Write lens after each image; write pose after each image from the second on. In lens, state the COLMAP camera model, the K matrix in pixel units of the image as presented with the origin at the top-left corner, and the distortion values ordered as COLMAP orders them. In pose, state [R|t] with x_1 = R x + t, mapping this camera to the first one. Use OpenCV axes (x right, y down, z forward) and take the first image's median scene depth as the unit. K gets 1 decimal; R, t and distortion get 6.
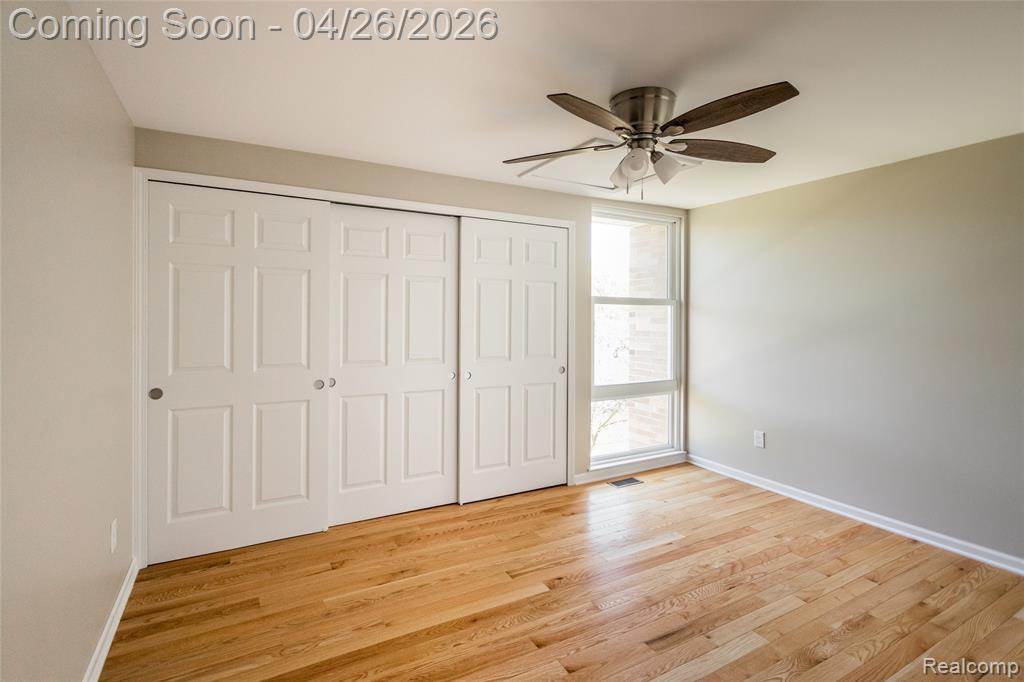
lens RADIAL K [[494.2, 0, 524.8], [0, 494.2, 316.2], [0, 0, 1]] dist [0.002916, 0.000196]
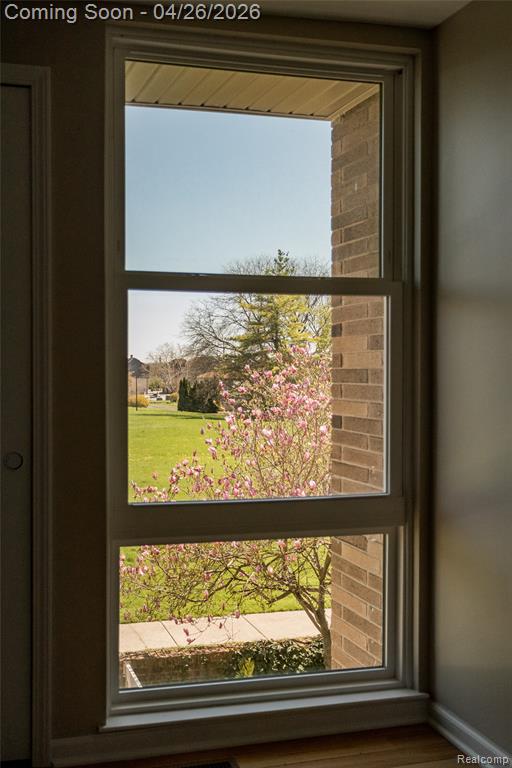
lens RADIAL K [[673.9, 0, 255.7], [0, 673.9, 382.9], [0, 0, 1]] dist [0.010528, 0.000975]
pose [[0.952064, -0.001820, -0.305892, 0.355762], [0.004558, 0.999956, 0.008237, 0.038778], [0.305864, -0.009236, 0.952030, 0.484497]]
